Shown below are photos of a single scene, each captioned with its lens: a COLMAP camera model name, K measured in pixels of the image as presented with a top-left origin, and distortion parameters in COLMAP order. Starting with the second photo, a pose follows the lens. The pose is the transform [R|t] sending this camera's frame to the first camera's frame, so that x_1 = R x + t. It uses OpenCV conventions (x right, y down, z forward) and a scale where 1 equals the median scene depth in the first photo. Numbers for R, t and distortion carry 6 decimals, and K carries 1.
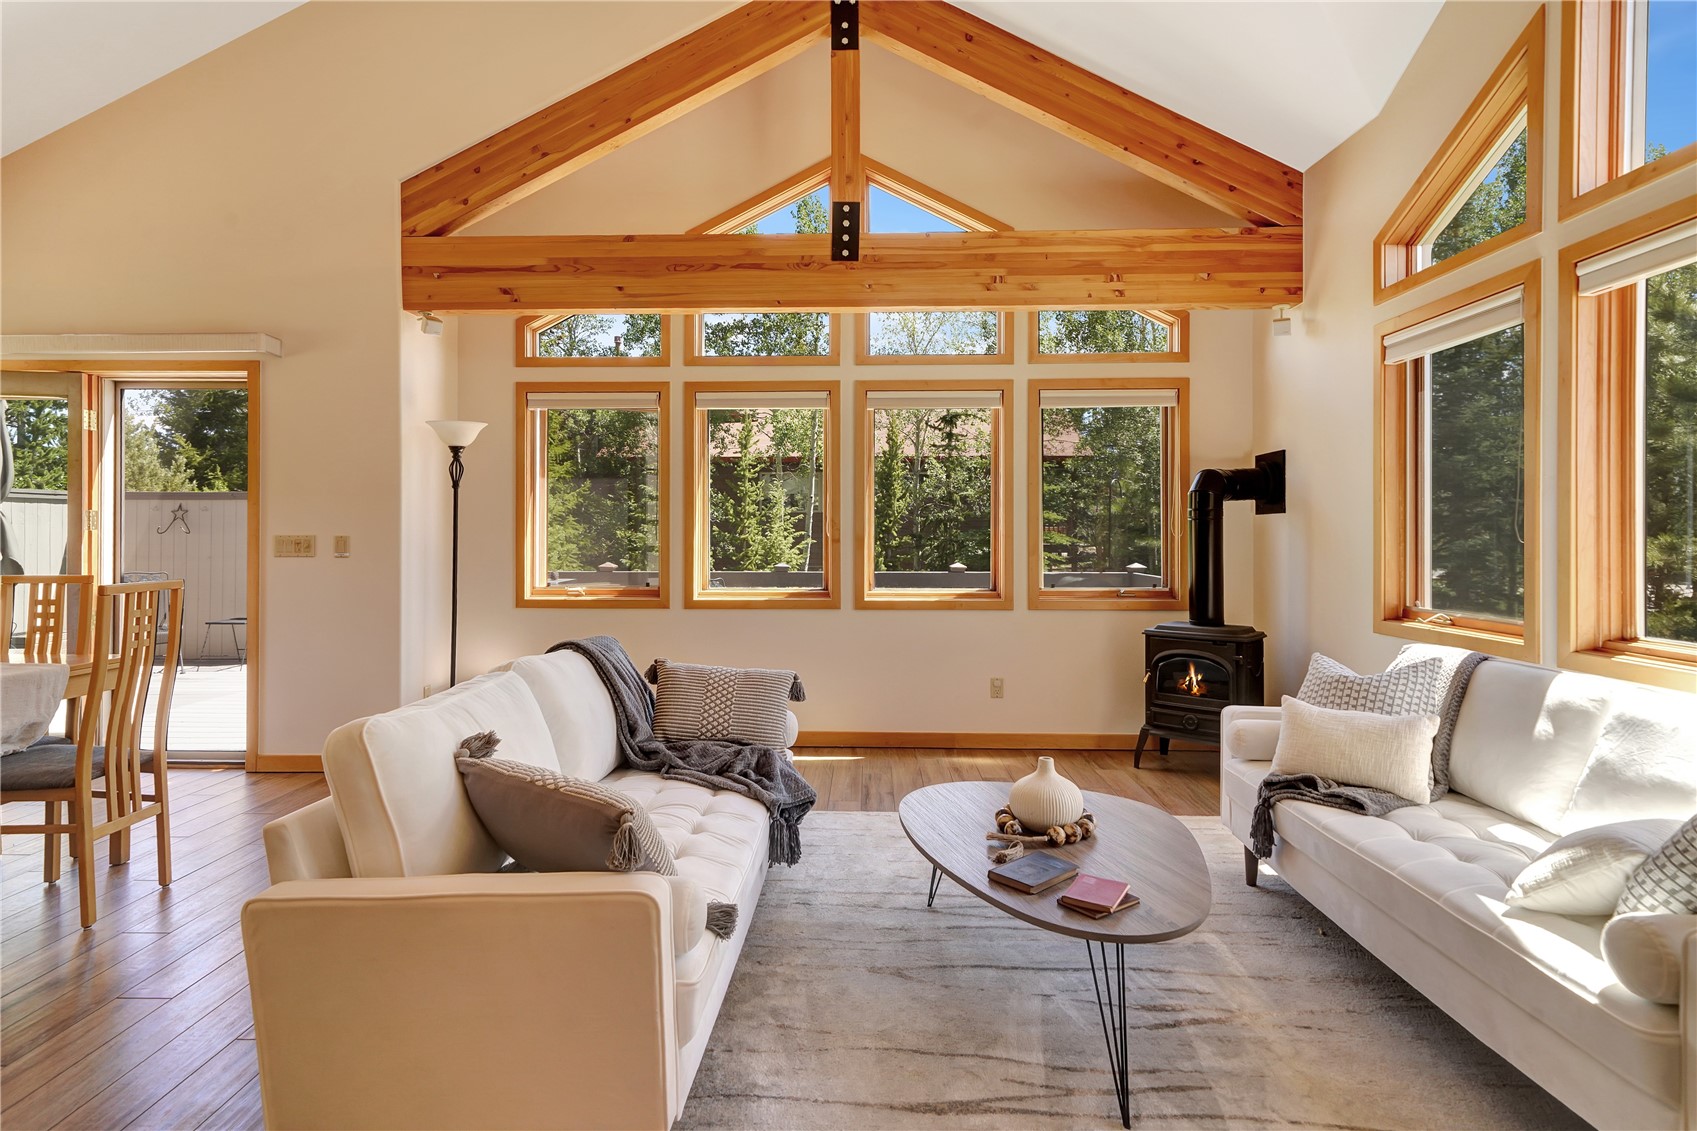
lens RADIAL K [[887.2, 0, 802.7], [0, 887.2, 550.8], [0, 0, 1]] dist [0.011792, 0.000987]
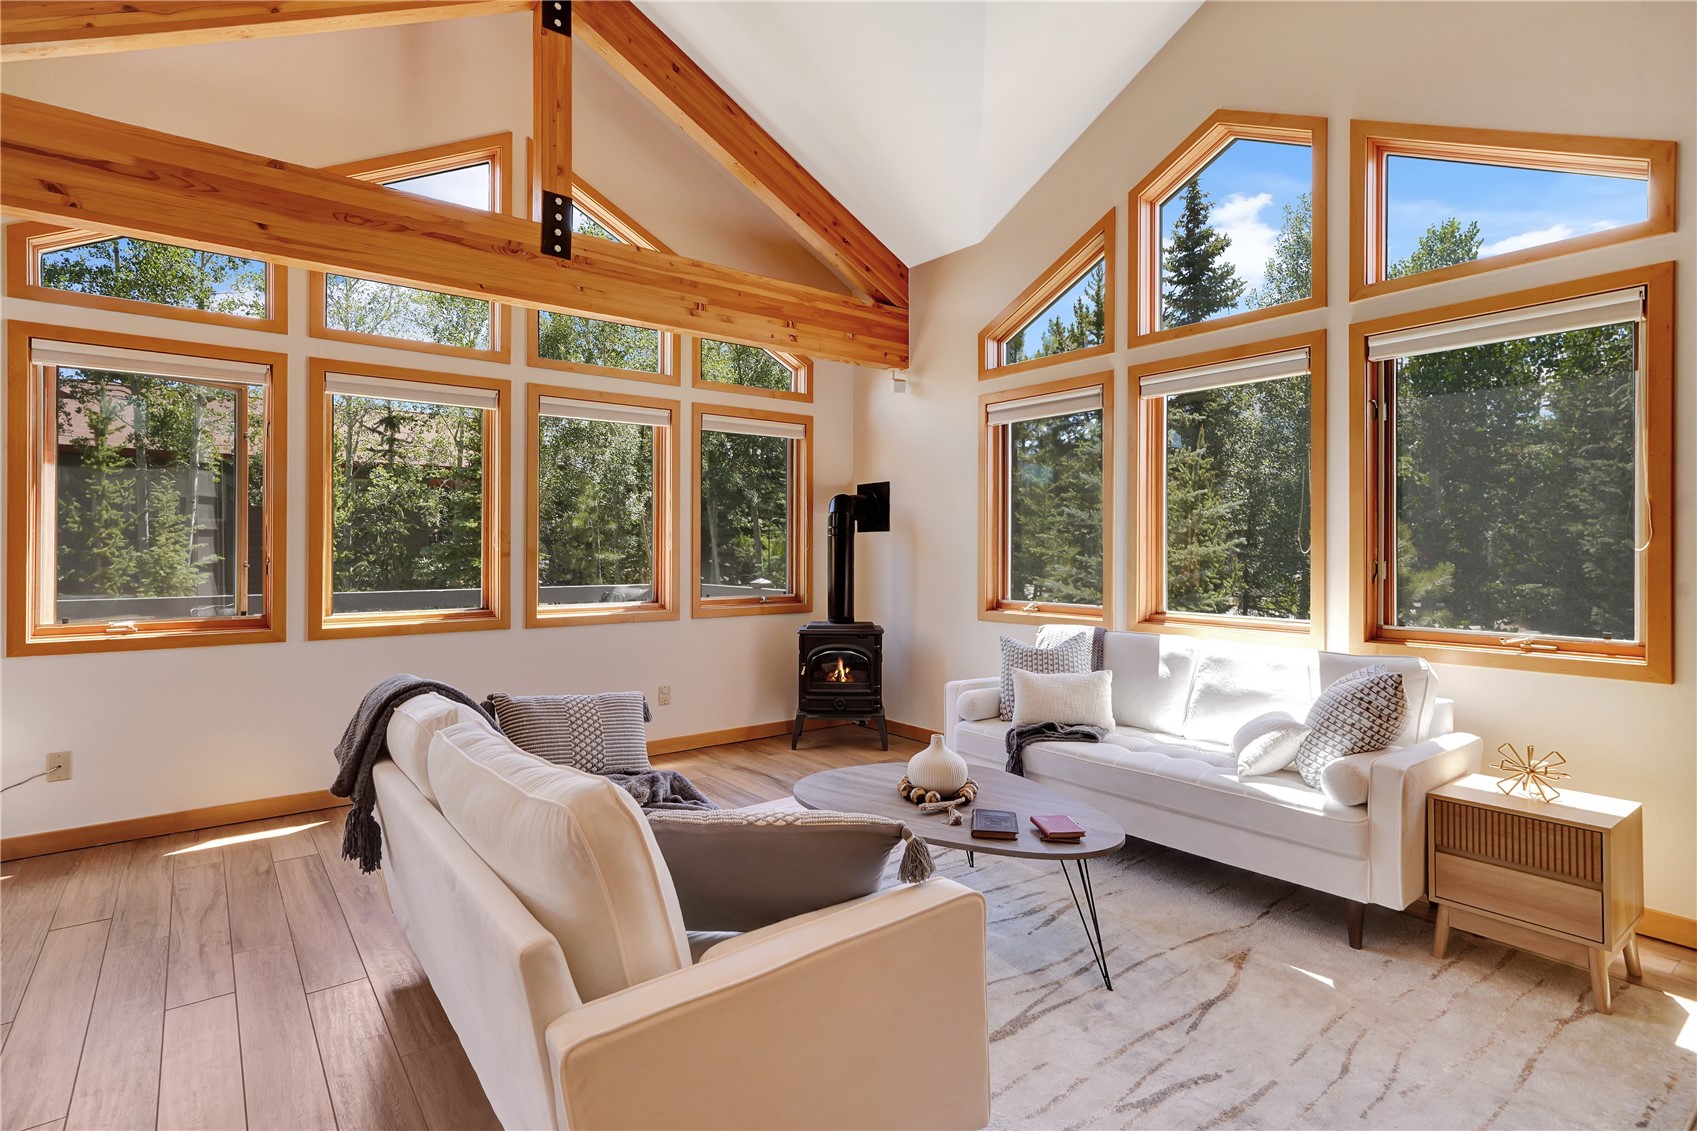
lens RADIAL K [[857.0, 0, 848.5], [0, 857.0, 565.5], [0, 0, 1]] dist [0.005447, 0.002844]
pose [[0.760788, -0.012091, 0.648887, -0.313699], [0.011032, 0.999923, 0.005697, -0.001556], [-0.648906, 0.002824, 0.760863, 0.111603]]
